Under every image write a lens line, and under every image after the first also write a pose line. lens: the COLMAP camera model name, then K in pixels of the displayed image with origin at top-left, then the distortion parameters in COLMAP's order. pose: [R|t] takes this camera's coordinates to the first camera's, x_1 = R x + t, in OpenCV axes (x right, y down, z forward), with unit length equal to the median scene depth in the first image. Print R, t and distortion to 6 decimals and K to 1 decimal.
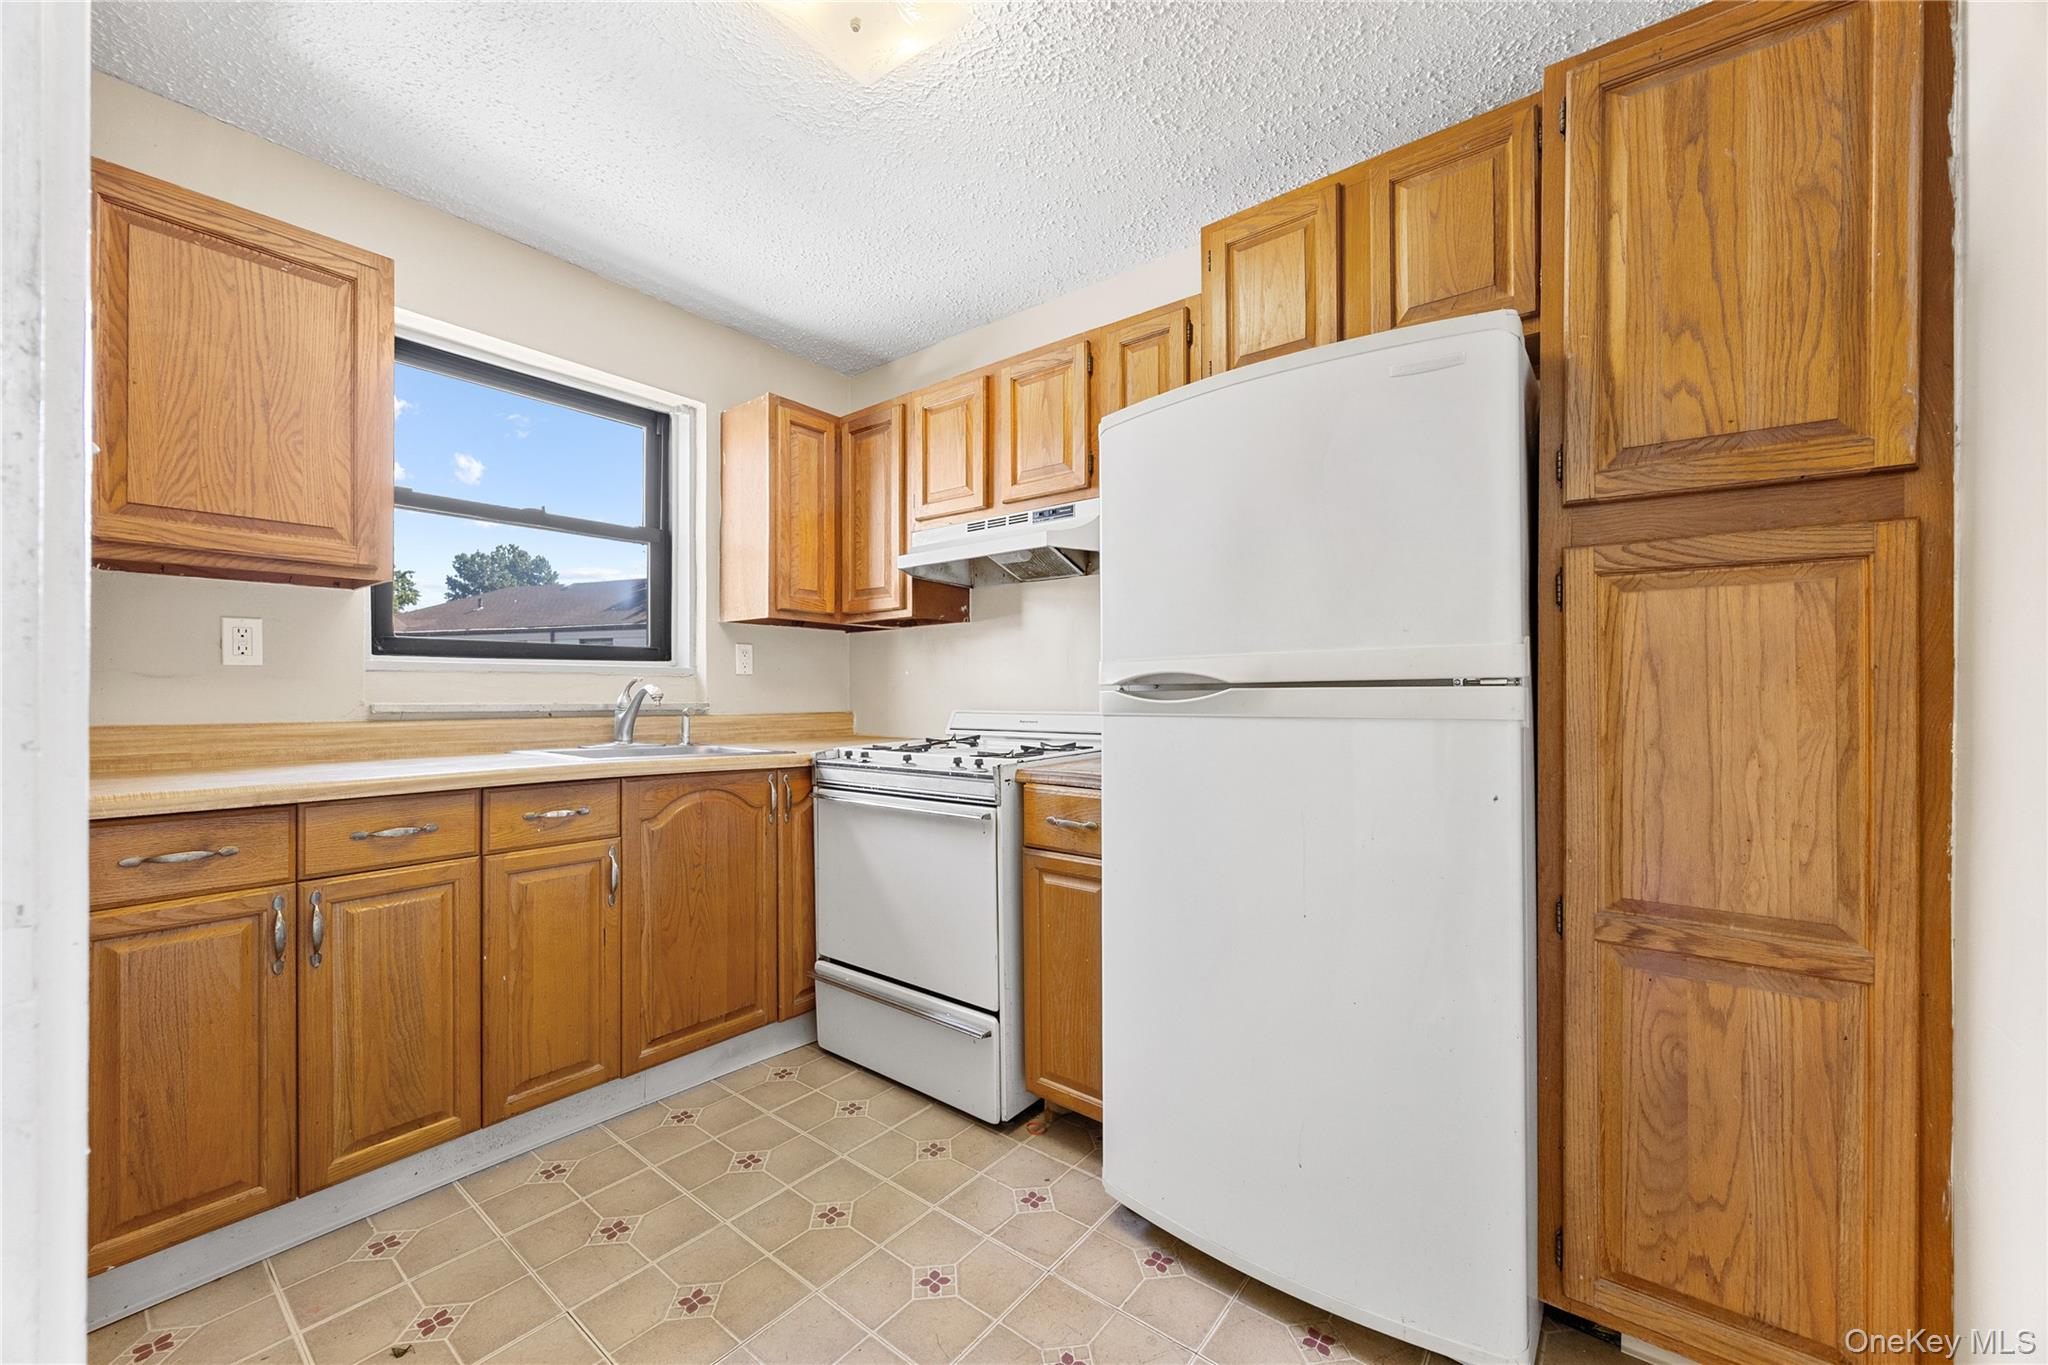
lens RADIAL K [[794.2, 0, 1025.2], [0, 794.2, 686.5], [0, 0, 1]] dist [-0.003328, 0.000086]
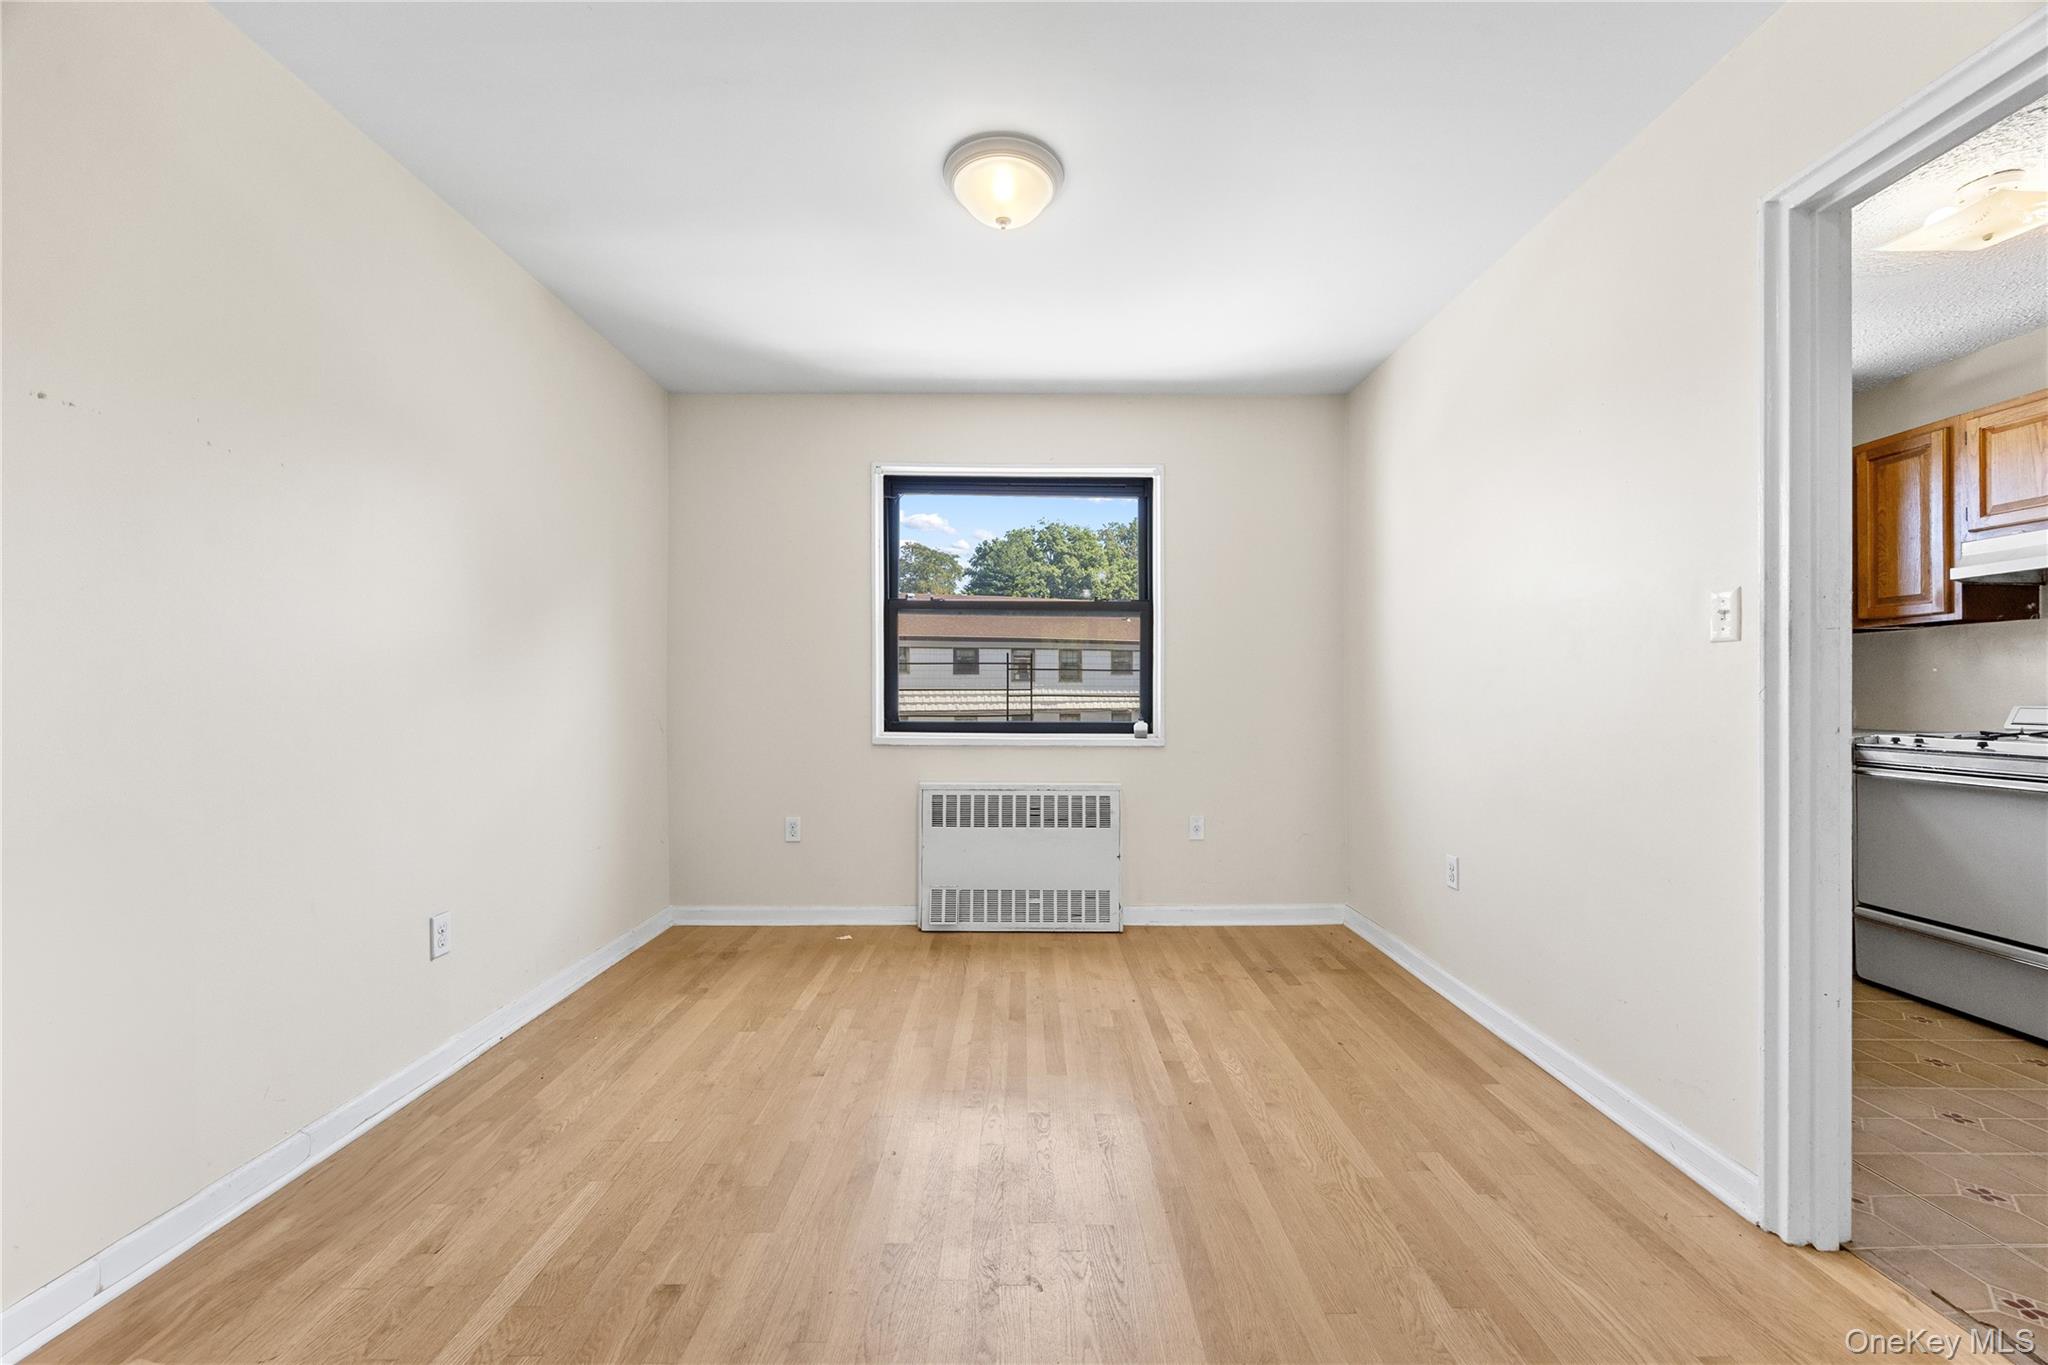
lens RADIAL K [[794.2, 0, 989.4], [0, 794.2, 682.8], [0, 0, 1]] dist [-0.003328, 0.000086]
pose [[0.610637, -0.004195, -0.791899, -0.111538], [0.004583, 0.999988, -0.001764, -0.005447], [0.791897, -0.002552, 0.610649, -0.822356]]
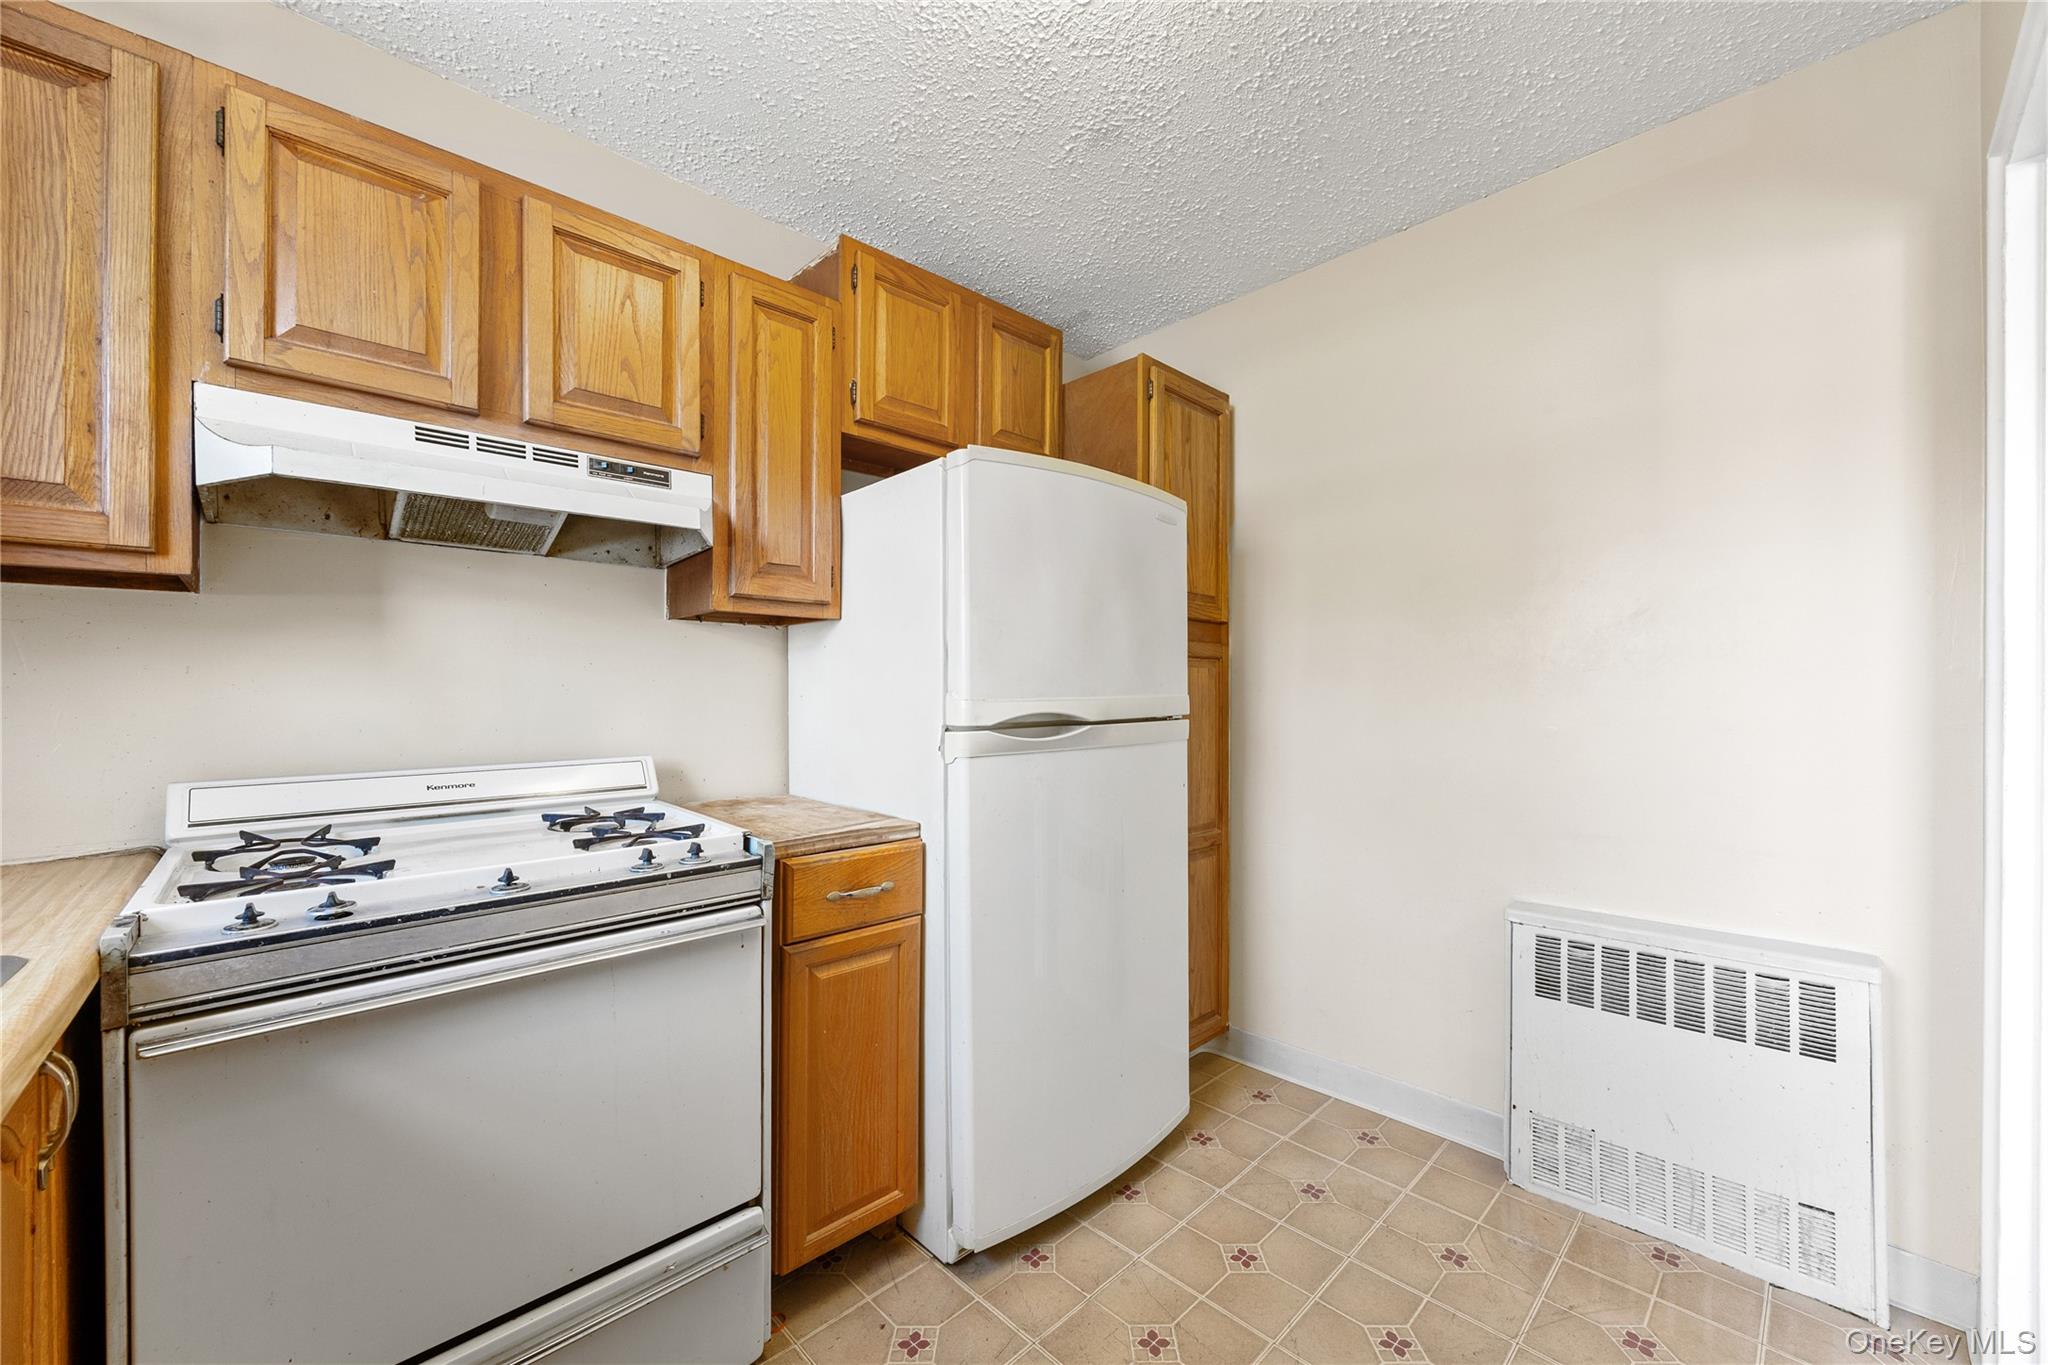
lens RADIAL K [[794.2, 0, 1019.9], [0, 794.2, 699.2], [0, 0, 1]] dist [-0.003328, 0.000086]
pose [[0.131999, -0.003867, 0.991242, -0.575237], [-0.000115, 0.999992, 0.003916, -0.025373], [-0.991250, -0.000631, 0.131998, 0.560767]]
